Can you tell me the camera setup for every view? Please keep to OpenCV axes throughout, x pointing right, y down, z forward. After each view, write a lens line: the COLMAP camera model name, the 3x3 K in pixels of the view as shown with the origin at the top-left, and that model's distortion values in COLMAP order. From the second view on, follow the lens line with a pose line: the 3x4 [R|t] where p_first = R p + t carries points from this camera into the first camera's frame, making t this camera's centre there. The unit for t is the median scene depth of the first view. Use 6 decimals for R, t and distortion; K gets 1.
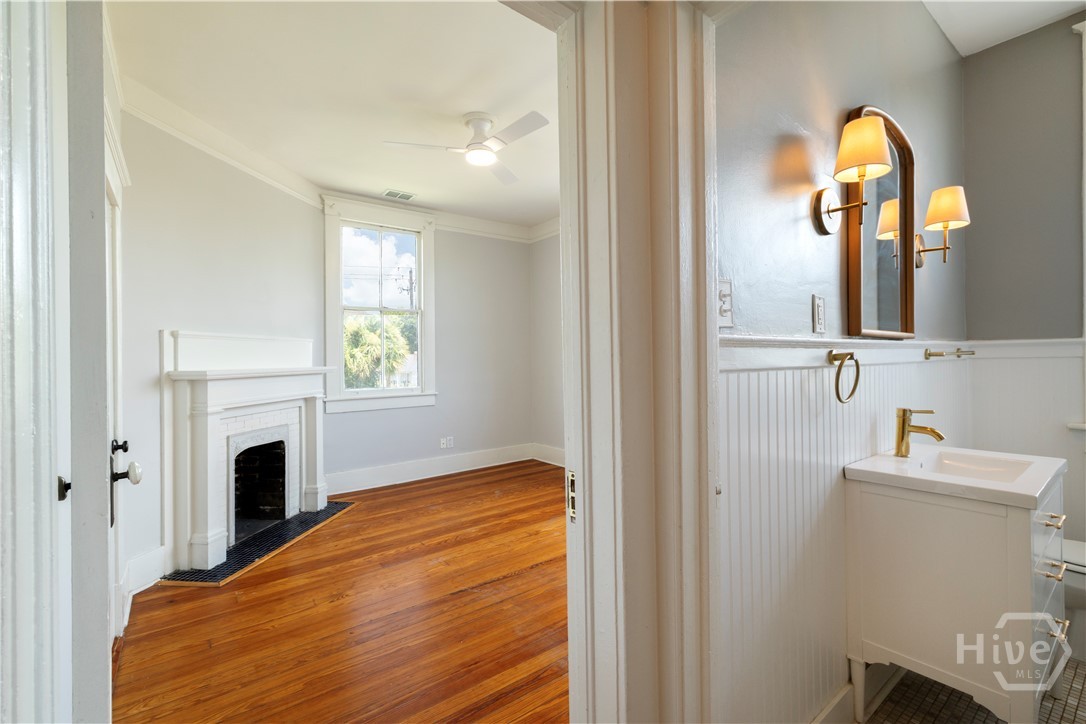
lens RADIAL K [[478.3, 0, 545.1], [0, 478.3, 360.5], [0, 0, 1]] dist [0.000894, 0.000042]
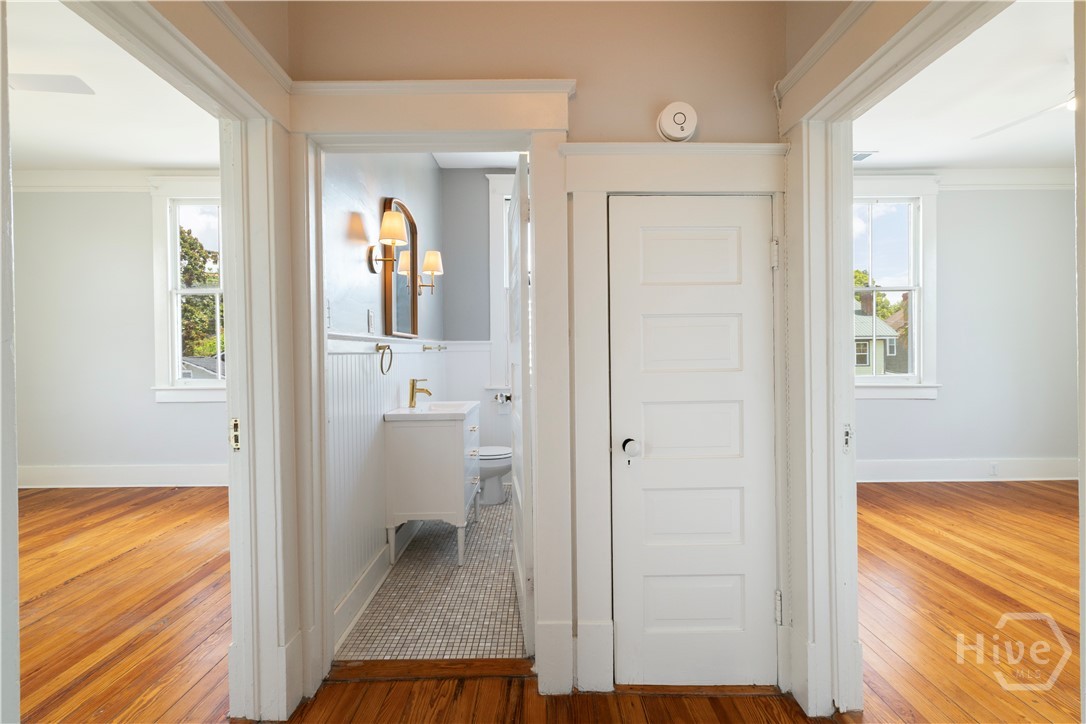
lens RADIAL K [[478.3, 0, 547.7], [0, 478.3, 358.5], [0, 0, 1]] dist [0.000894, 0.000042]
pose [[0.600225, -0.003266, 0.799825, -0.219270], [0.002706, 0.999994, 0.002053, 0.016894], [-0.799827, 0.000932, 0.600230, -0.273651]]
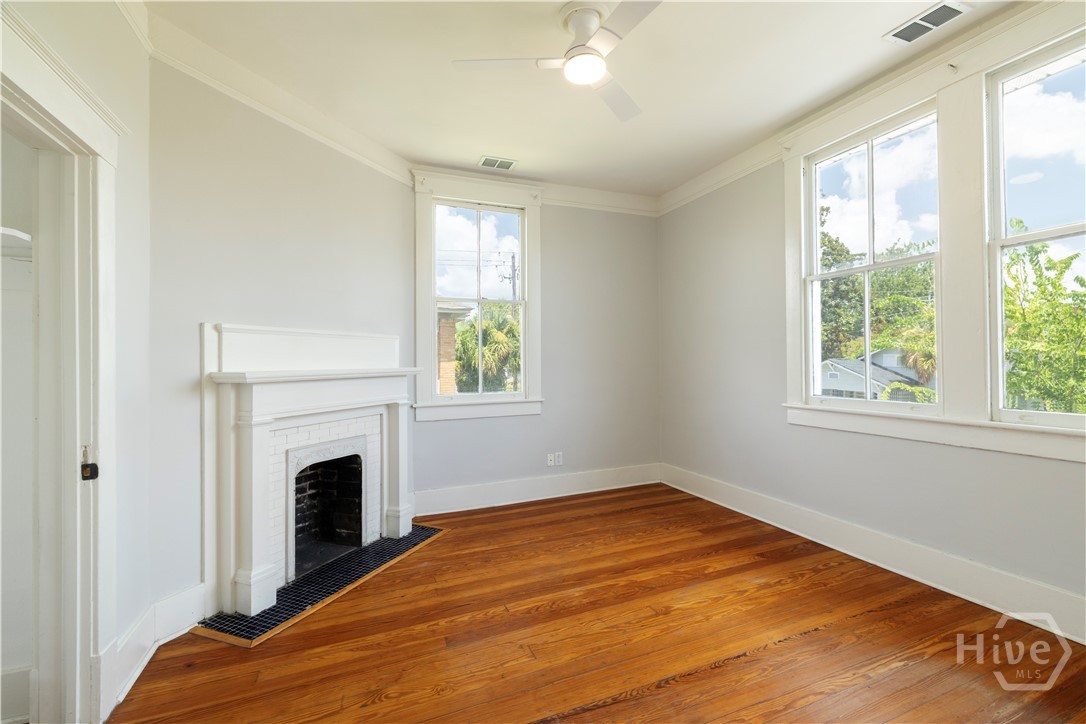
lens RADIAL K [[478.3, 0, 546.4], [0, 478.3, 356.0], [0, 0, 1]] dist [0.000894, 0.000042]
pose [[0.965784, 0.000550, -0.259348, -0.007850], [-0.002708, 0.999965, -0.007961, -0.001691], [0.259335, 0.008391, 0.965751, 0.372154]]
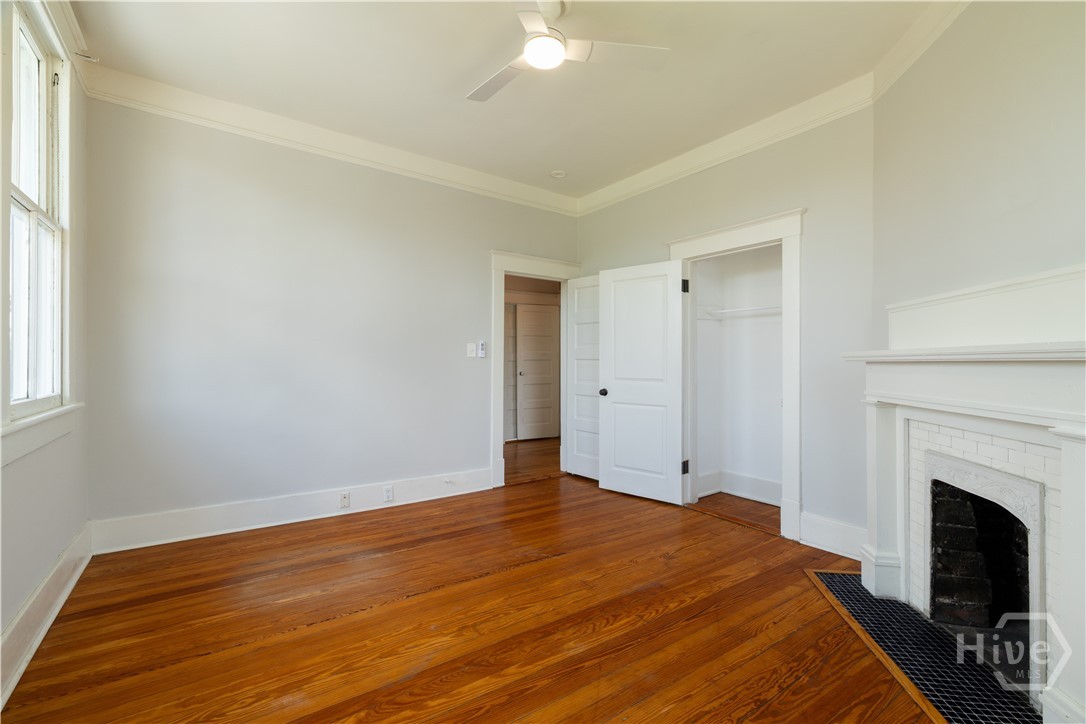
lens RADIAL K [[478.3, 0, 537.8], [0, 478.3, 359.7], [0, 0, 1]] dist [0.000894, 0.000042]
pose [[-0.998541, 0.011096, 0.052849, -0.191110], [0.011014, 0.999938, -0.001848, 0.034197], [-0.052866, -0.001263, -0.998601, 2.068615]]
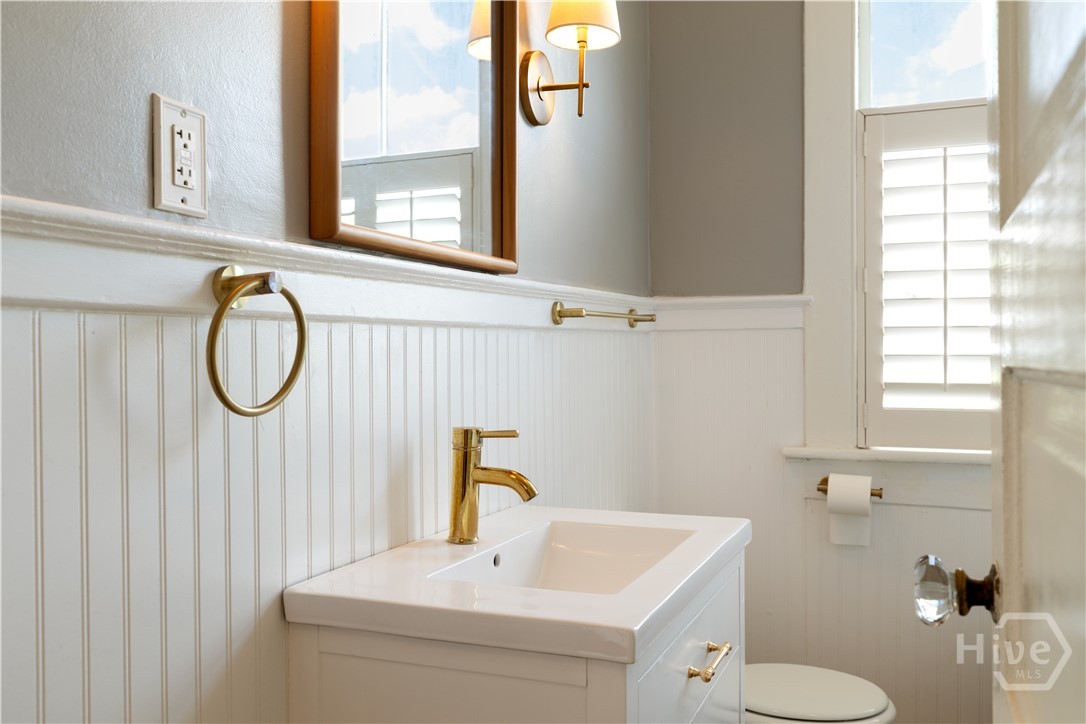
lens RADIAL K [[945.0, 0, 545.3], [0, 945.0, 355.7], [0, 0, 1]] dist [0.004858, -0.002340]
pose [[0.866742, 0.007869, 0.498694, 0.262717], [-0.008567, 0.999963, -0.000889, 0.024315], [-0.498683, -0.003502, 0.866777, 0.161199]]
